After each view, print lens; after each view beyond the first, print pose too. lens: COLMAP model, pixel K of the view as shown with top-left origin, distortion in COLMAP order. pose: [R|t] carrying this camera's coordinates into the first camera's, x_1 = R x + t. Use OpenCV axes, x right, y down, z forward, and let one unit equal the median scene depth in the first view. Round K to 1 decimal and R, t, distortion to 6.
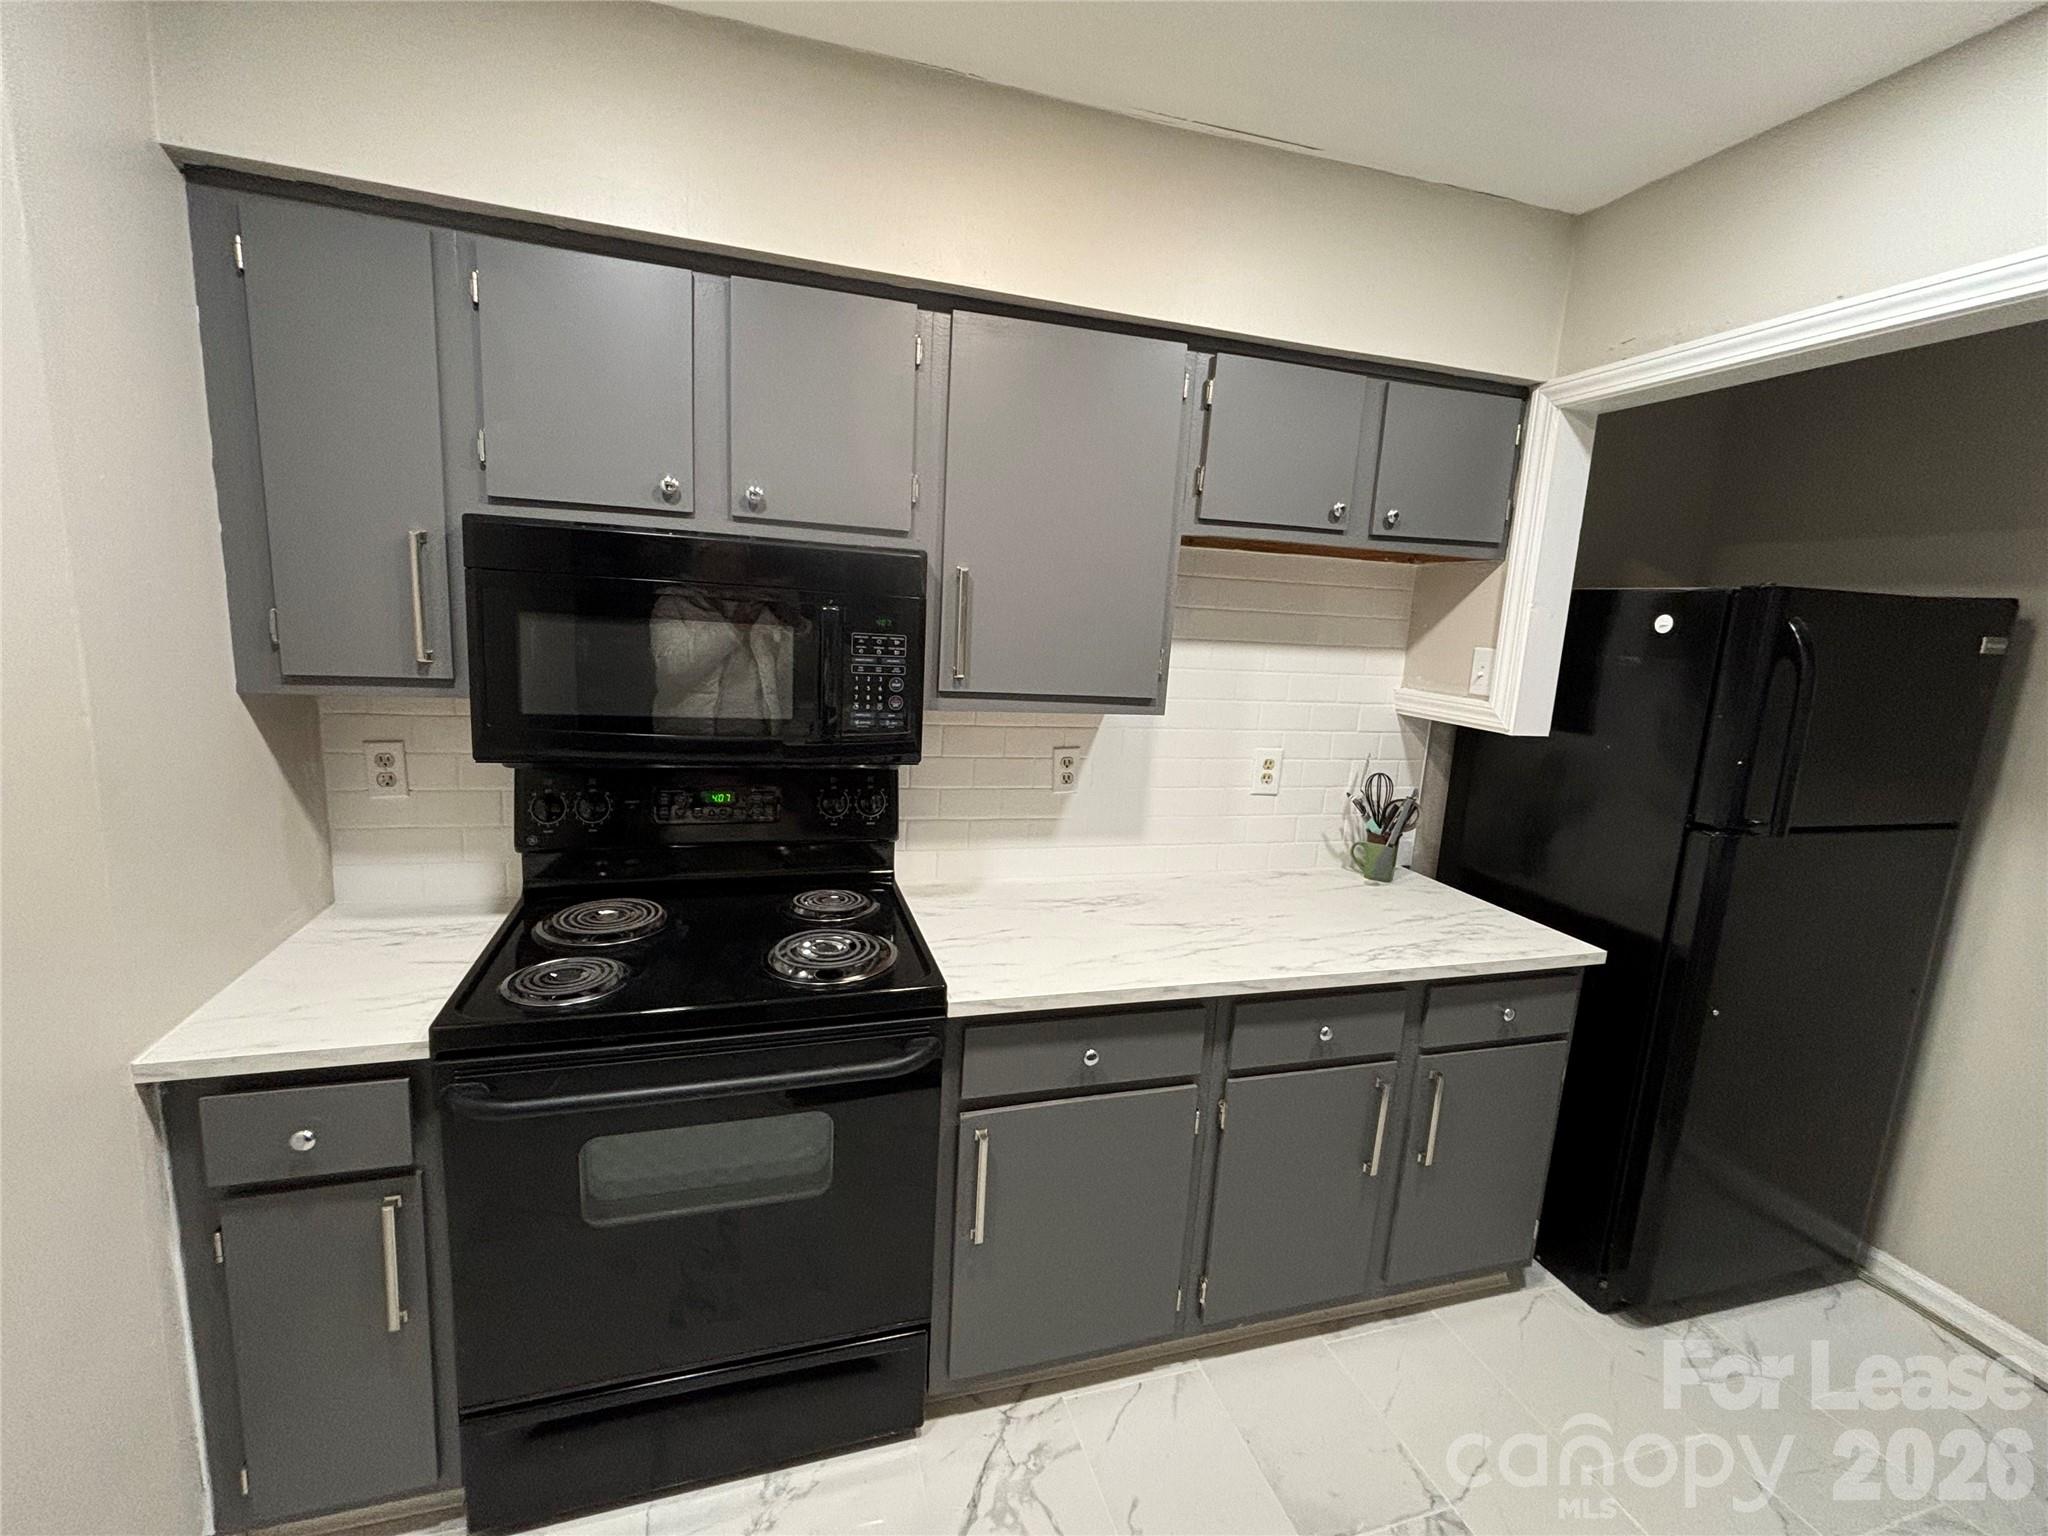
lens RADIAL K [[887.0, 0, 1018.1], [0, 887.0, 763.7], [0, 0, 1]] dist [-0.007245, 0.000186]
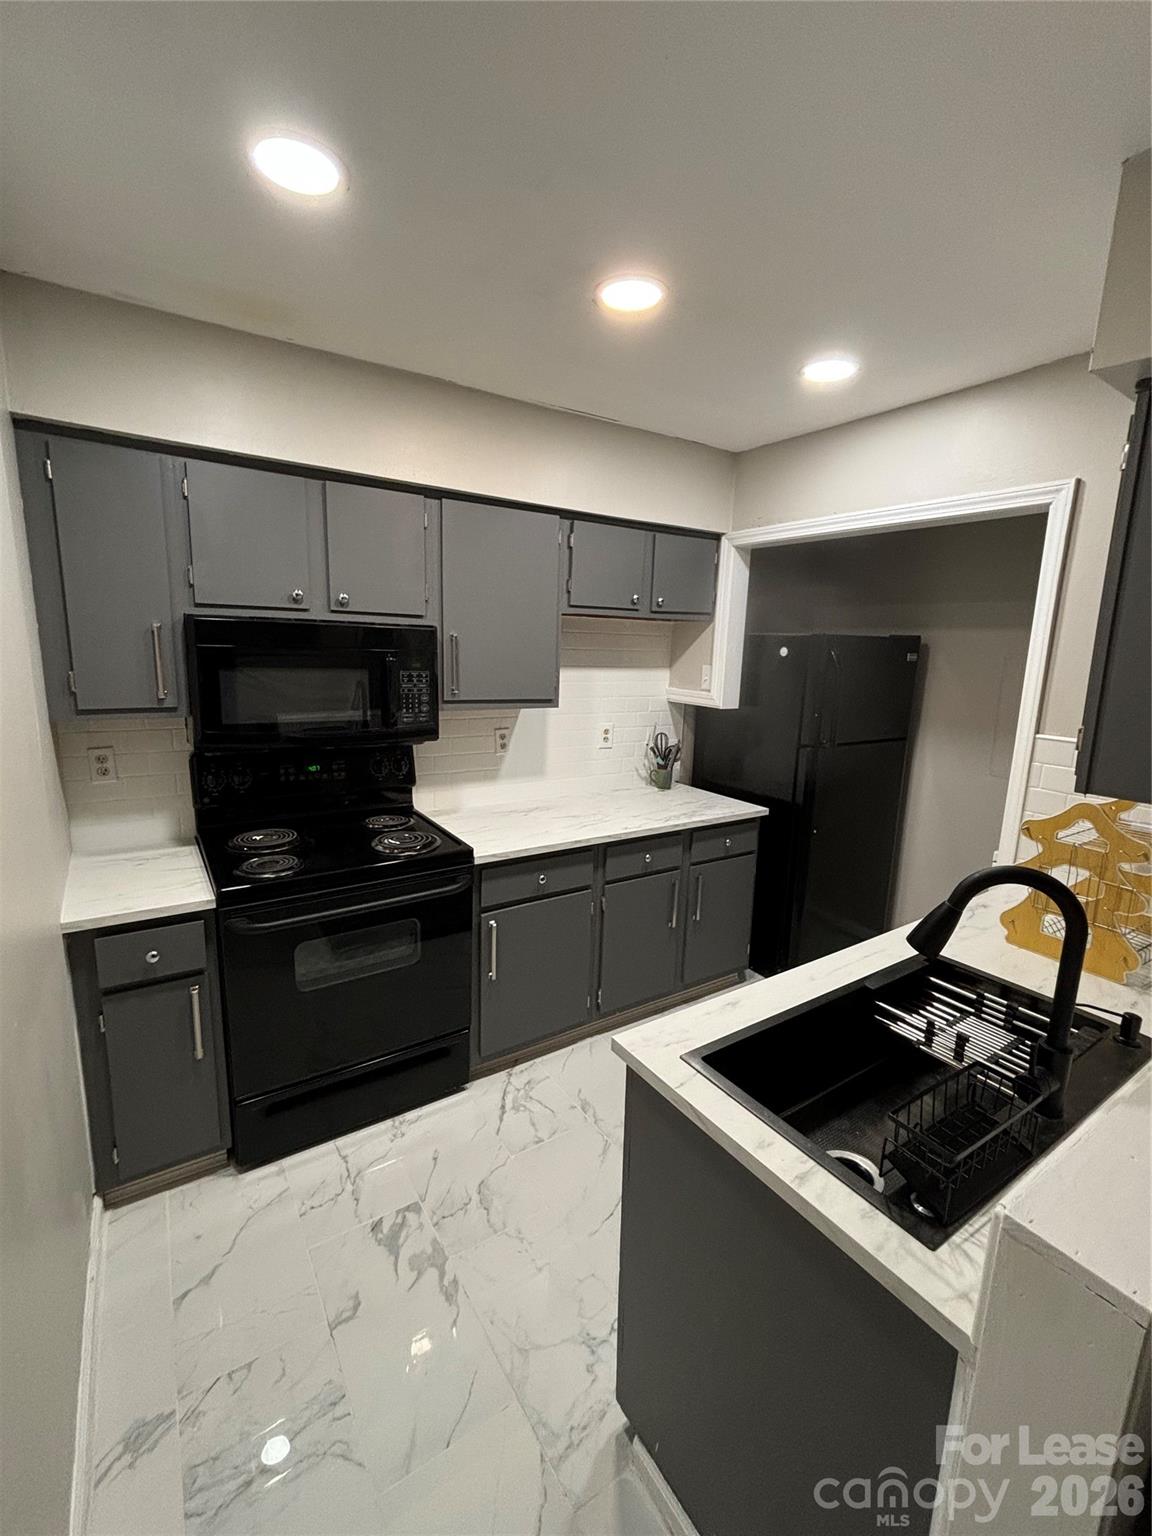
lens RADIAL K [[665.3, 0, 574.8], [0, 665.3, 767.3], [0, 0, 1]] dist [-0.007245, 0.000186]
pose [[0.958382, -0.076502, 0.275048, -0.217096], [0.069544, 0.996966, 0.034976, 0.028080], [-0.276889, -0.014393, 0.960794, -0.415599]]
